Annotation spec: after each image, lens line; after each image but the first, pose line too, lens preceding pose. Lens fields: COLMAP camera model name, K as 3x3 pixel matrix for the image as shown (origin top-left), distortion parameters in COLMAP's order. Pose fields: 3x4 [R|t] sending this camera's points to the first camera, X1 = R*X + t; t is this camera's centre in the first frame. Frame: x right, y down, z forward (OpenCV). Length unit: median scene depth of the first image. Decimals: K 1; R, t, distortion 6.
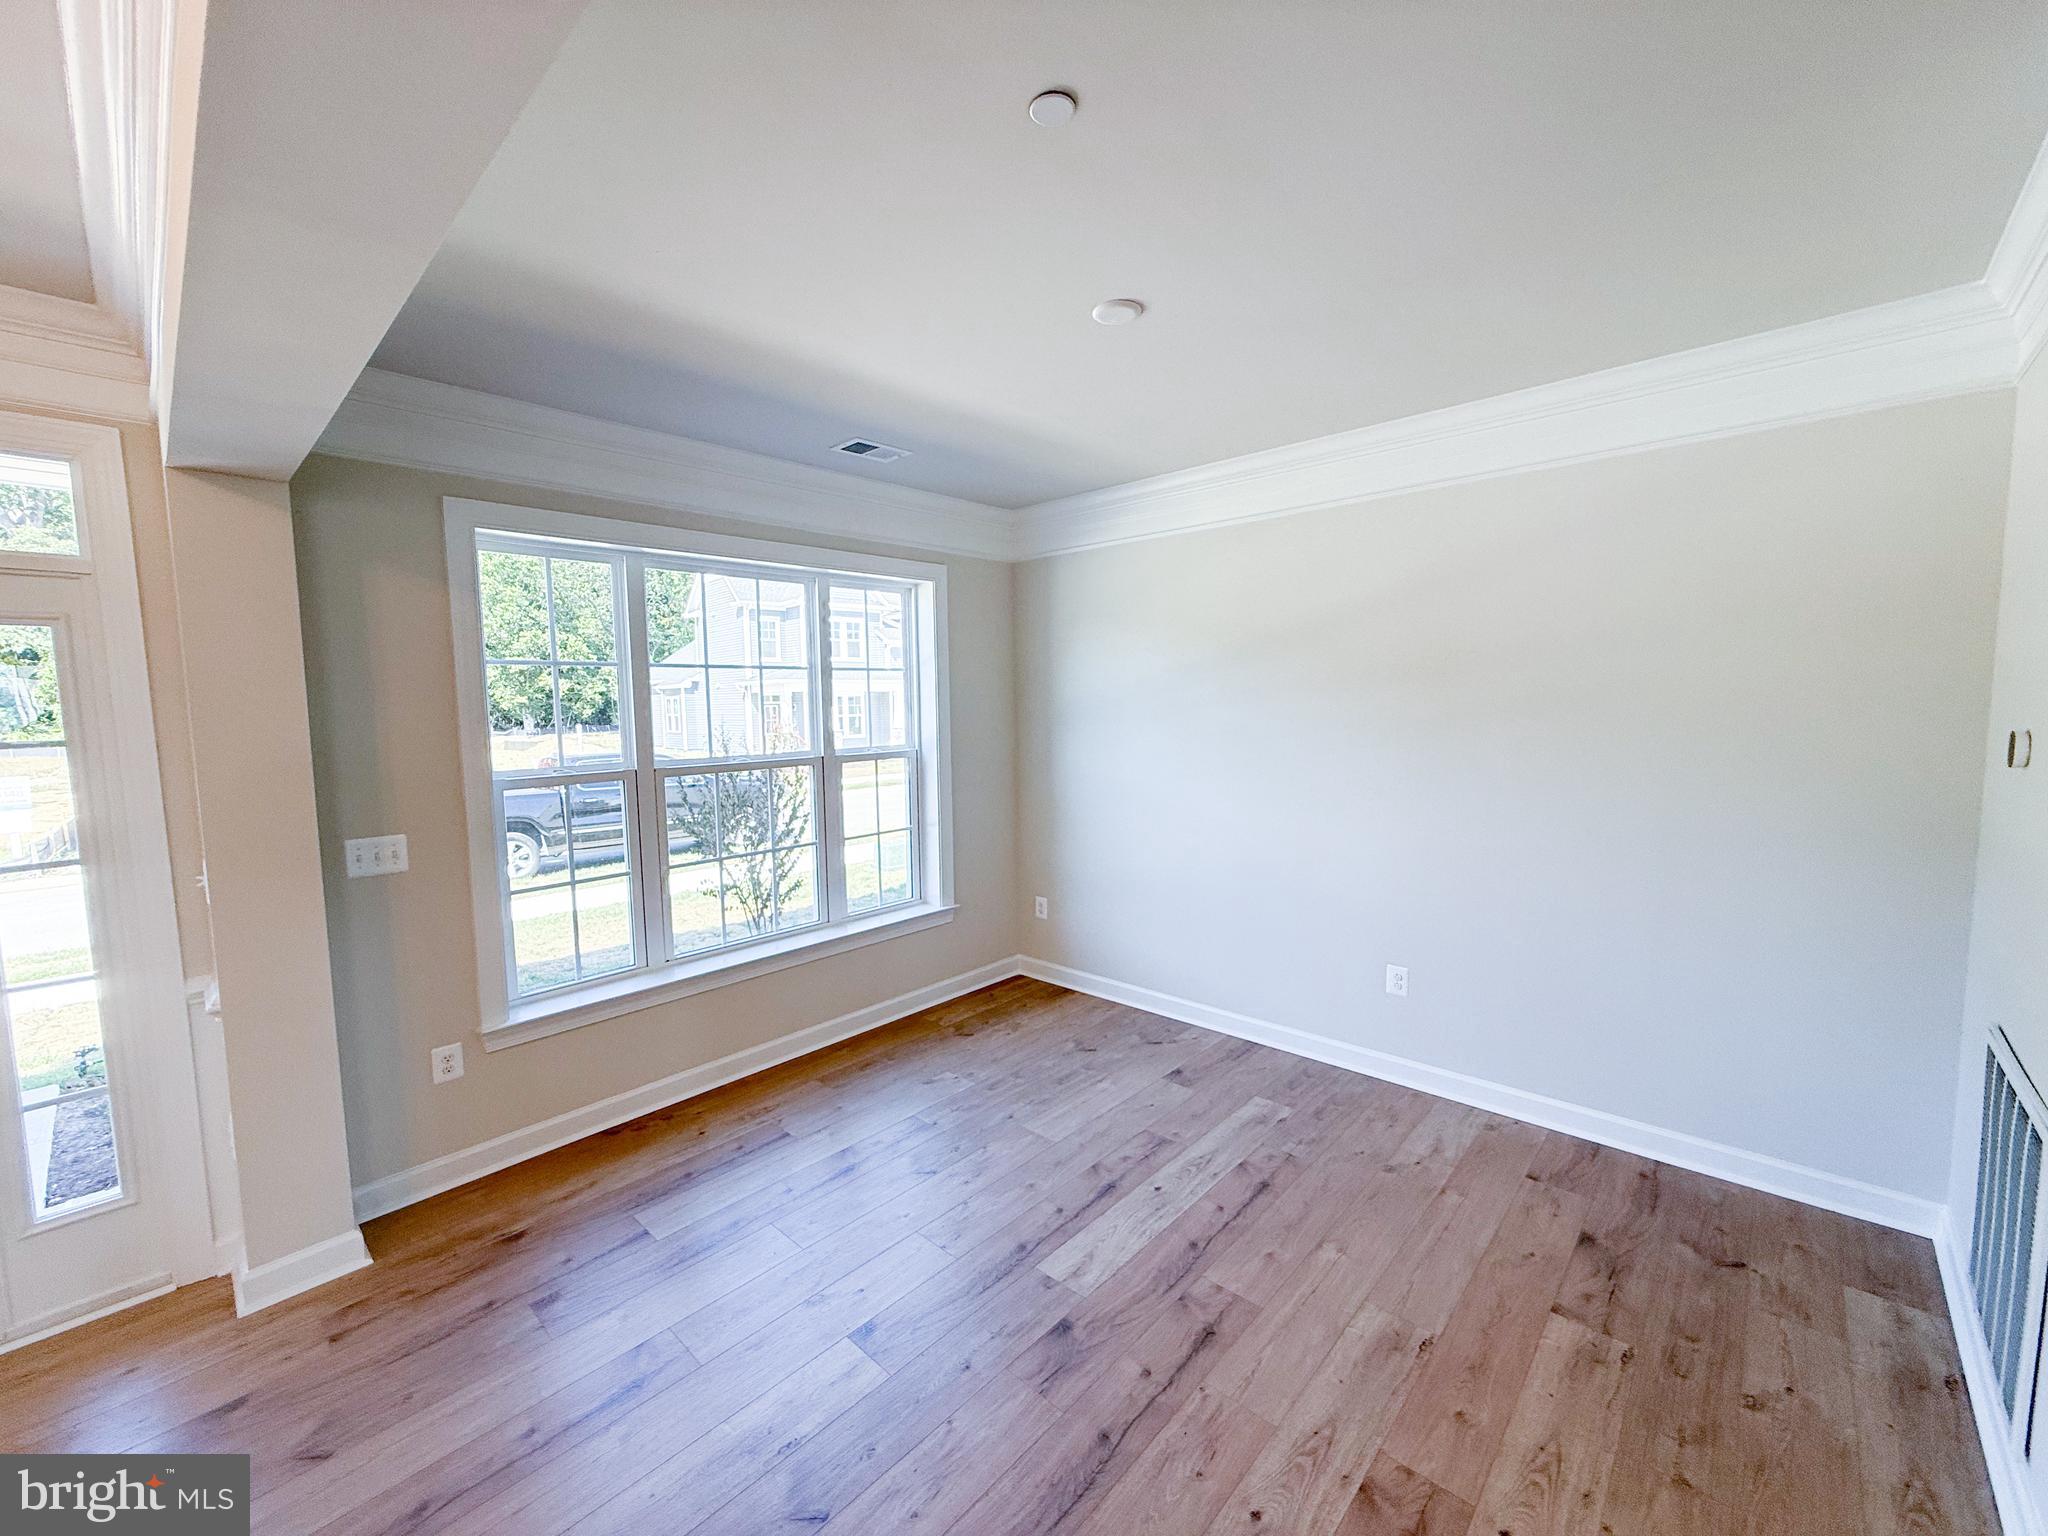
lens RADIAL K [[820.5, 0, 1025.7], [0, 820.5, 771.4], [0, 0, 1]] dist [0.000698, 0.000095]
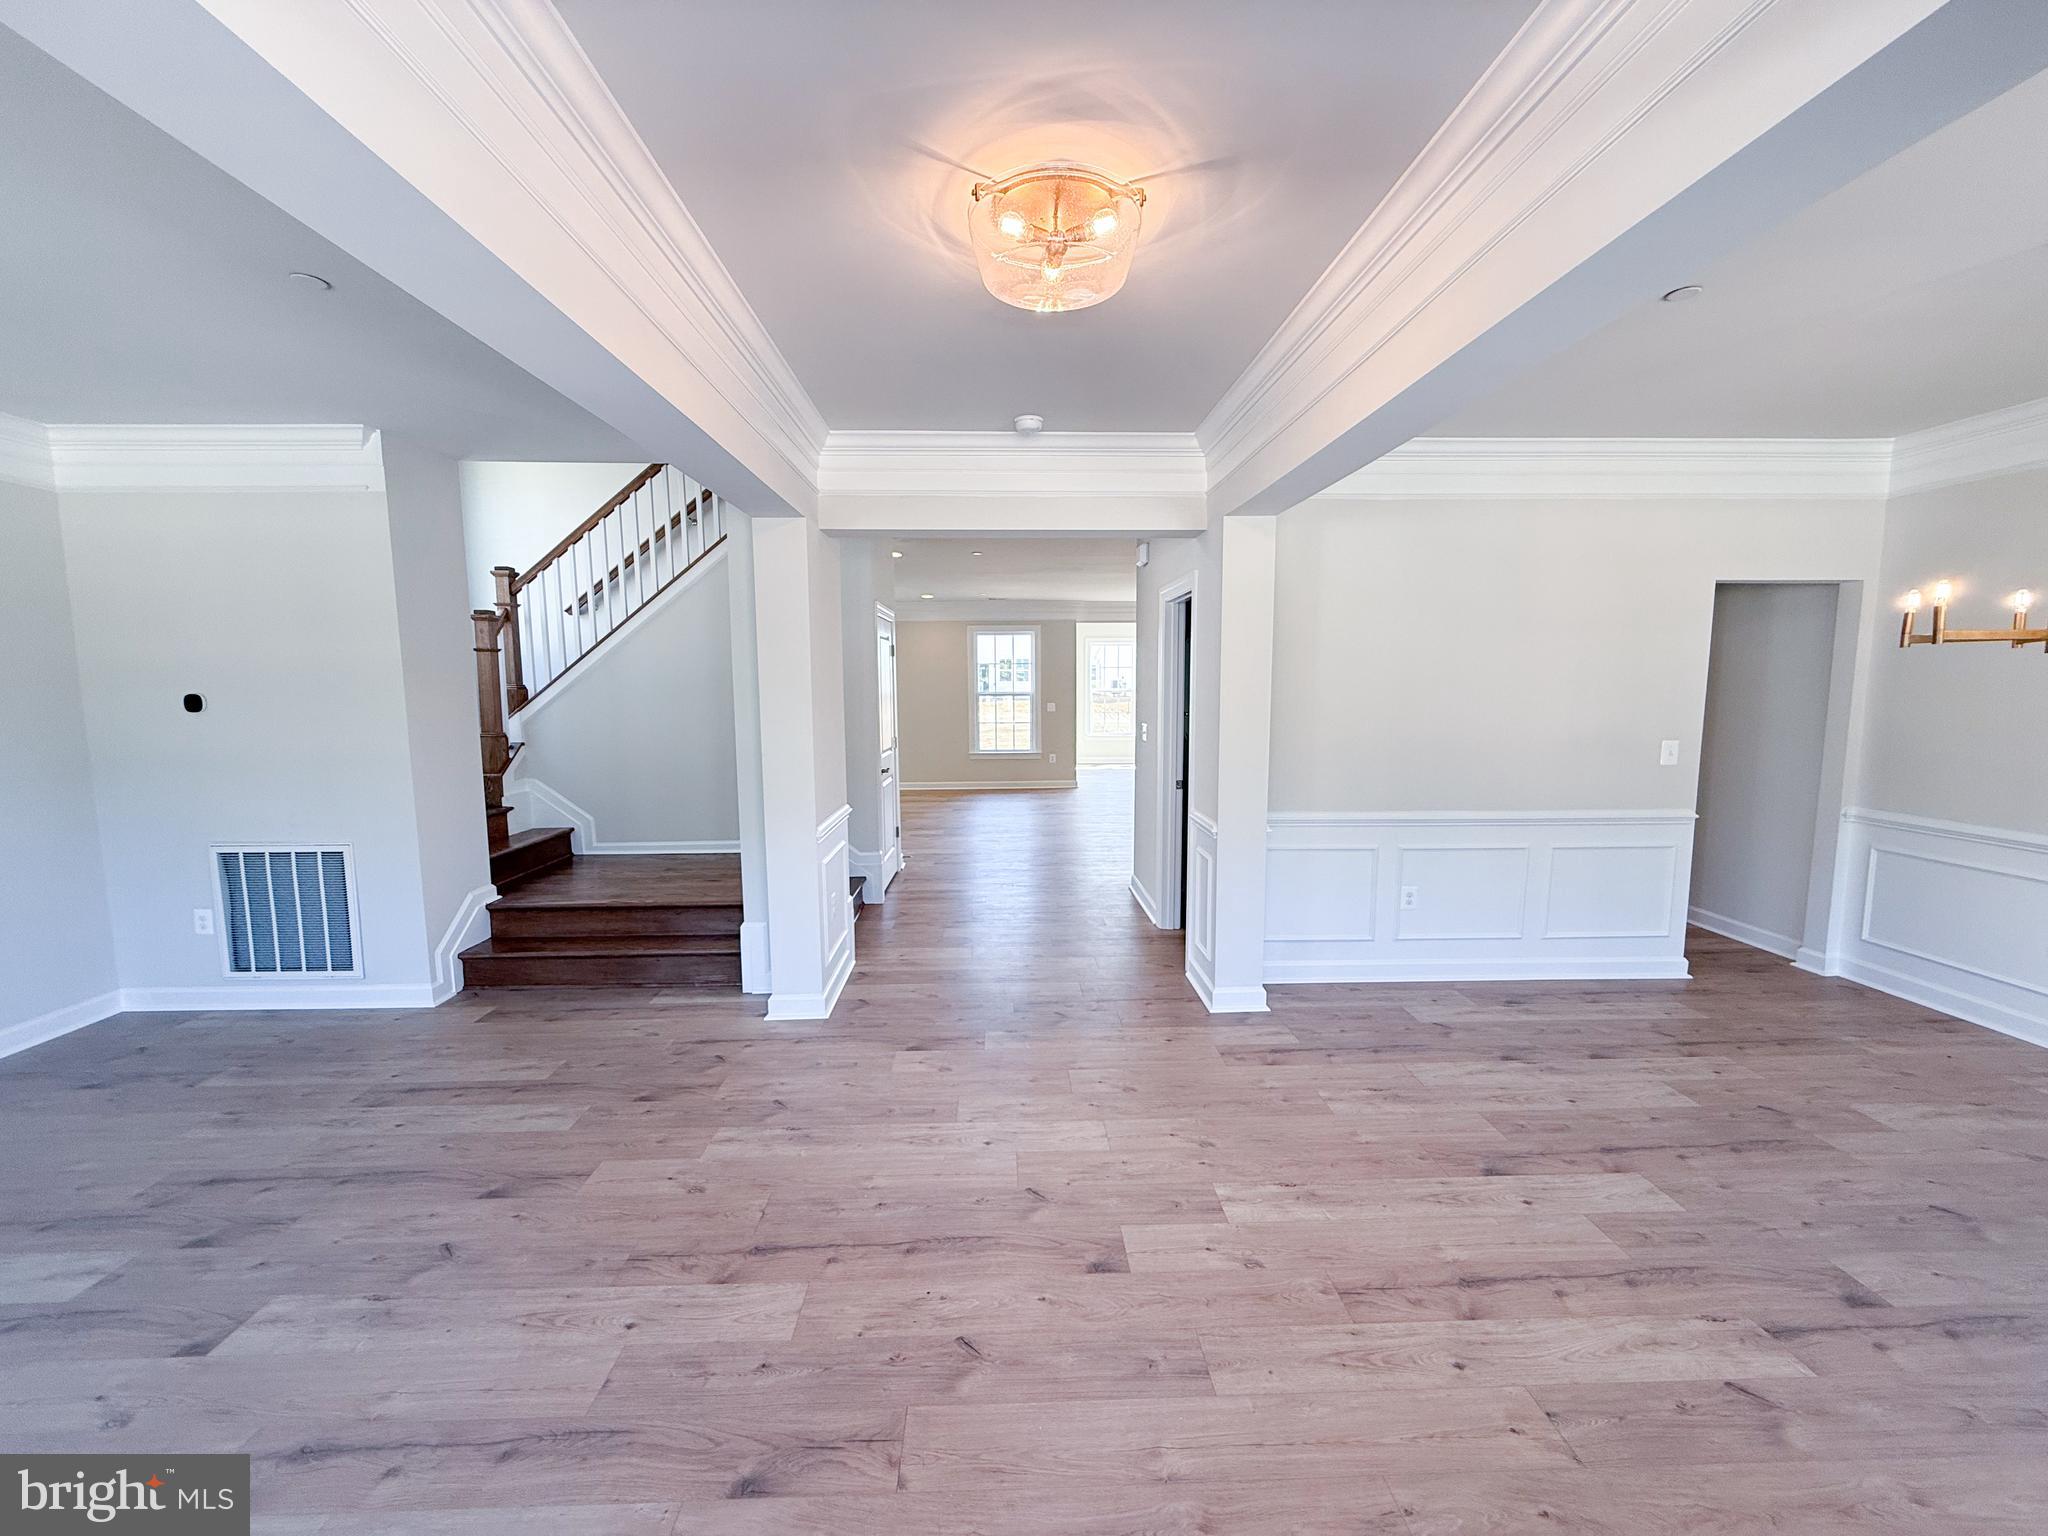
lens RADIAL K [[815.0, 0, 1022.2], [0, 815.0, 770.7], [0, 0, 1]] dist [0.000450, -0.000094]
pose [[-0.703690, -0.053233, 0.708510, -1.065174], [0.080936, 0.984693, 0.154369, -0.006384], [-0.705883, 0.165972, -0.688610, 0.646878]]
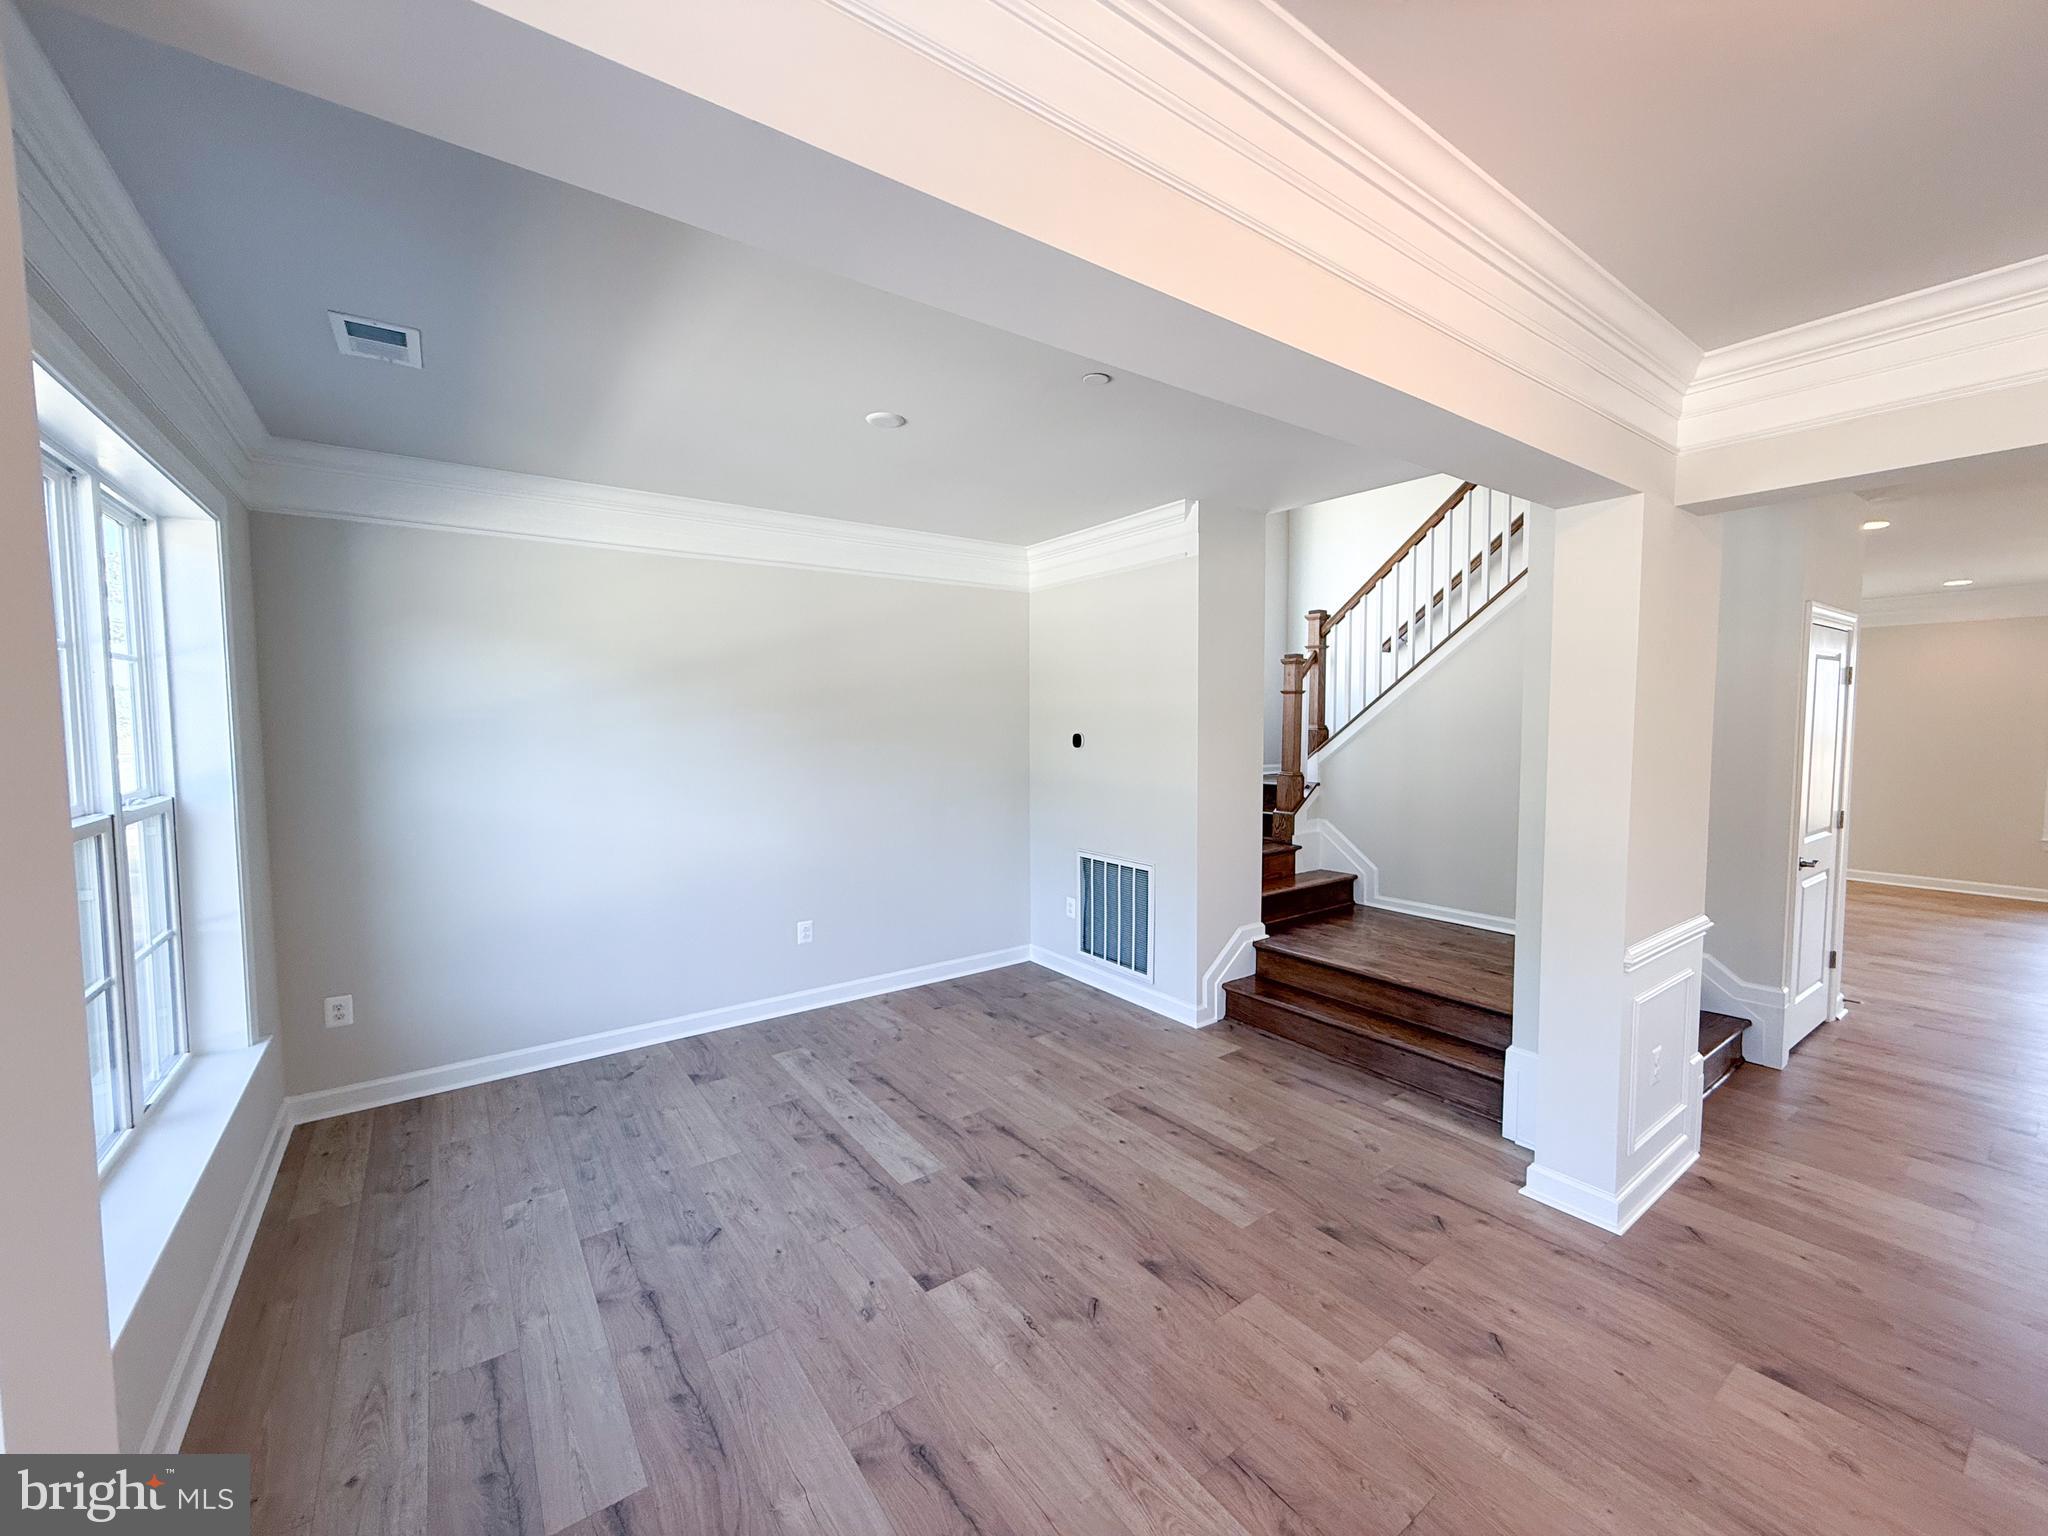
lens RADIAL K [[815.0, 0, 1022.2], [0, 815.0, 770.7], [0, 0, 1]] dist [0.000450, -0.000094]
pose [[0.194703, -0.045732, 0.979795, -0.899435], [0.087035, 0.995778, 0.029183, -0.015885], [-0.976993, 0.079594, 0.197862, 0.447102]]
